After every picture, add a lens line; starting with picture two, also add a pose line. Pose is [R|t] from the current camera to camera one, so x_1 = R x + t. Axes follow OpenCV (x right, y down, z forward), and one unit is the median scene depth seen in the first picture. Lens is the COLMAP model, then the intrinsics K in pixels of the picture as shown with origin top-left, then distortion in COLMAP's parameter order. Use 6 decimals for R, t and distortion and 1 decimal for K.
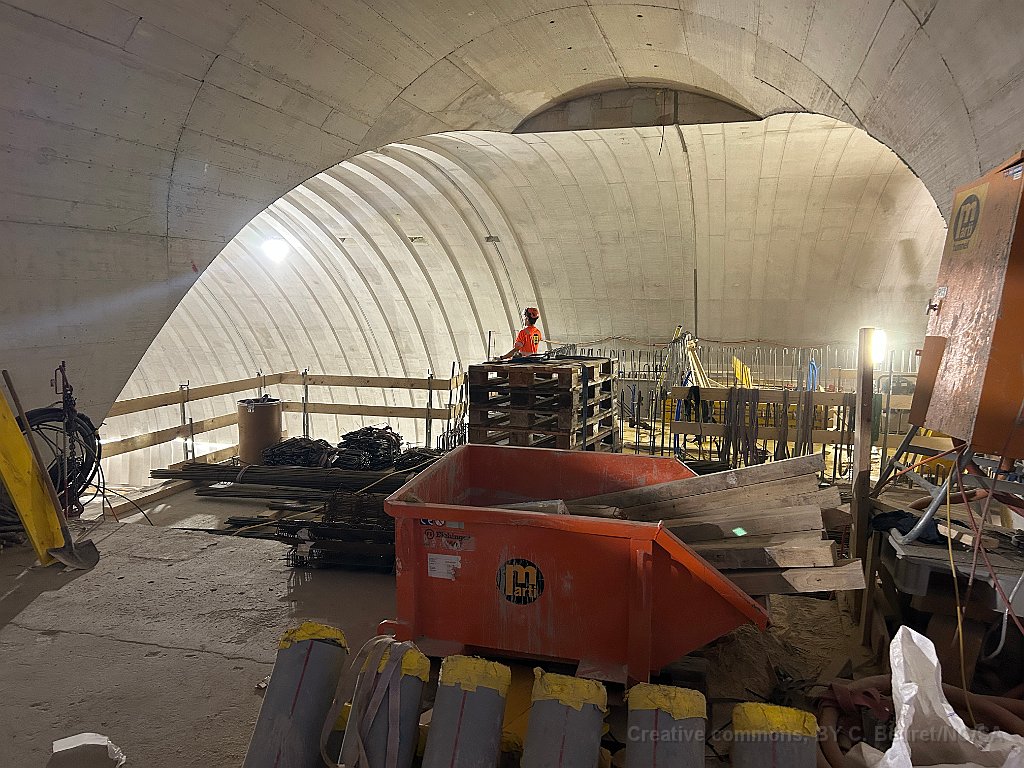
lens RADIAL K [[737.6, 0, 512.0], [0, 737.6, 384.0], [0, 0, 1]] dist [0.057017, -0.068115]
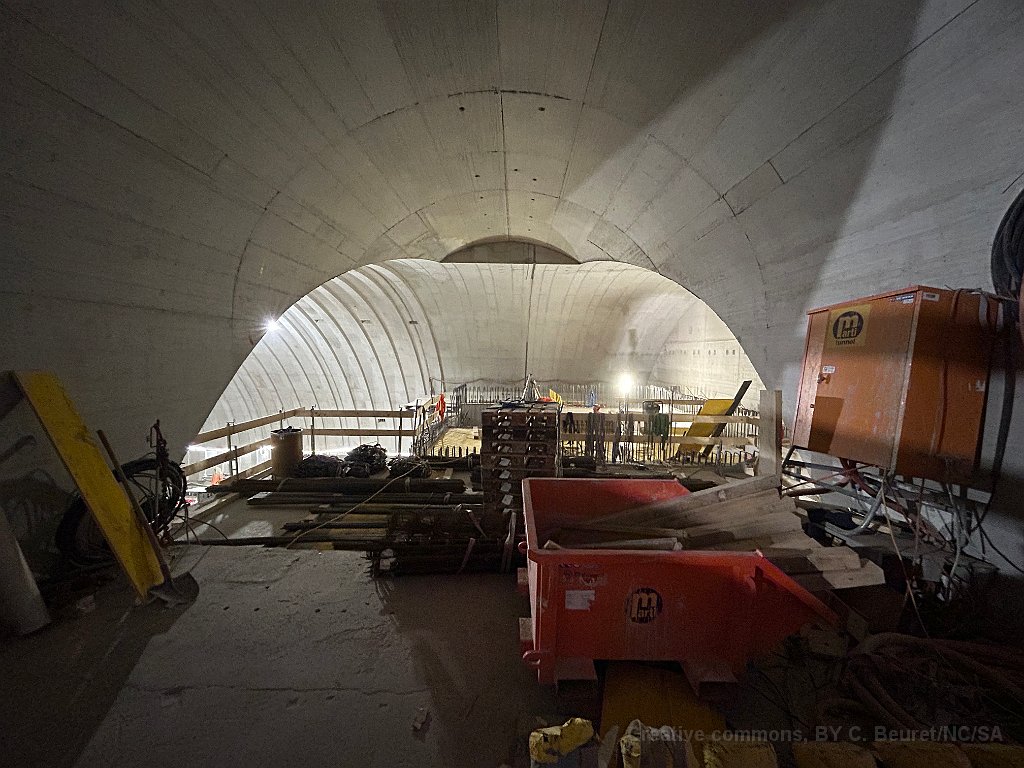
lens RADIAL K [[402.9, 0, 512.0], [0, 402.9, 384.0], [0, 0, 1]] dist [-0.002466, -0.000093]
pose [[0.966115, -0.012663, 0.257803, -0.118115], [0.024072, 0.998863, -0.041144, -0.026539], [-0.256989, 0.045956, 0.965321, 0.121973]]
